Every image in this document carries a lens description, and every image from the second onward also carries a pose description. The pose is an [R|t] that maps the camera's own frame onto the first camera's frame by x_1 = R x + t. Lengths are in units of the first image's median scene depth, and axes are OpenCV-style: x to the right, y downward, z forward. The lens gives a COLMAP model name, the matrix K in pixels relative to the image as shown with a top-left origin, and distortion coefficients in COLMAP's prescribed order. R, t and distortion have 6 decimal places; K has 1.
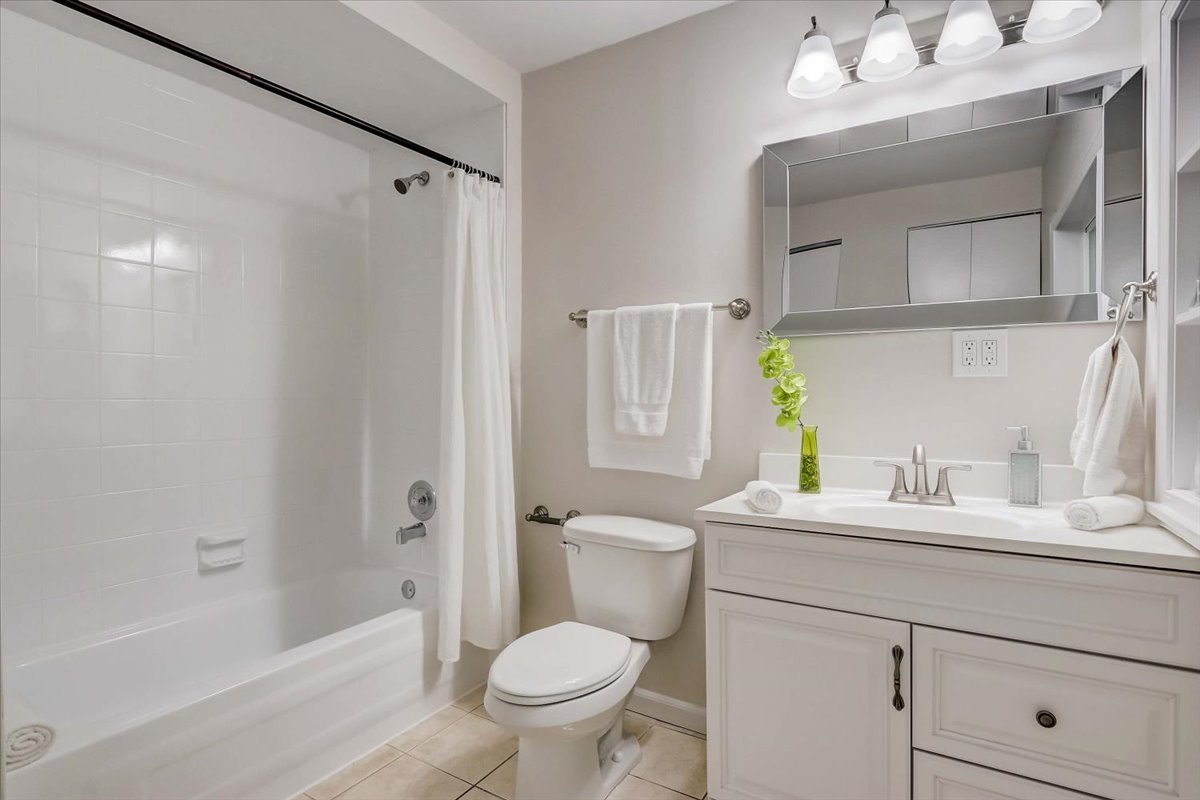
lens RADIAL K [[629.3, 0, 594.5], [0, 629.3, 404.8], [0, 0, 1]] dist [0.006527, 0.000330]
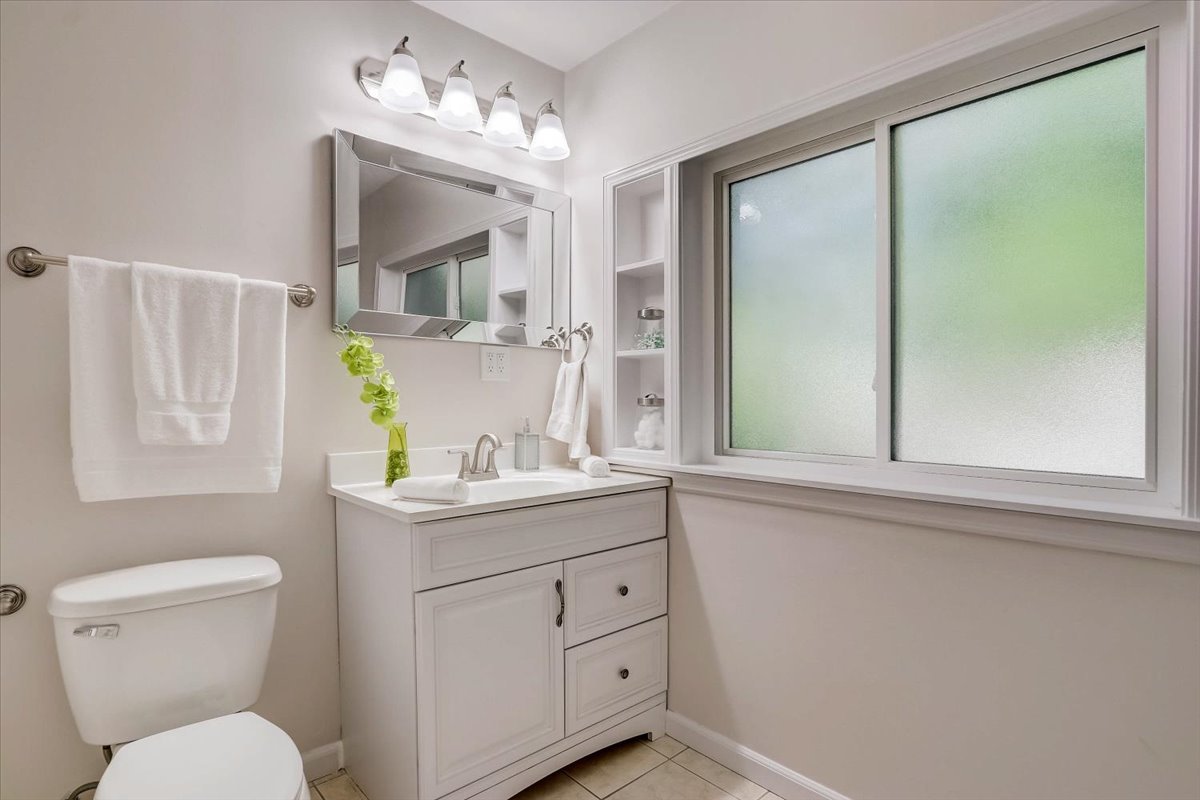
lens RADIAL K [[629.3, 0, 600.9], [0, 629.3, 395.6], [0, 0, 1]] dist [0.006527, 0.000330]
pose [[0.269506, 0.005554, 0.962983, -0.517954], [0.005599, 0.999957, -0.007334, -0.001307], [-0.962983, 0.007369, 0.269463, 0.352720]]
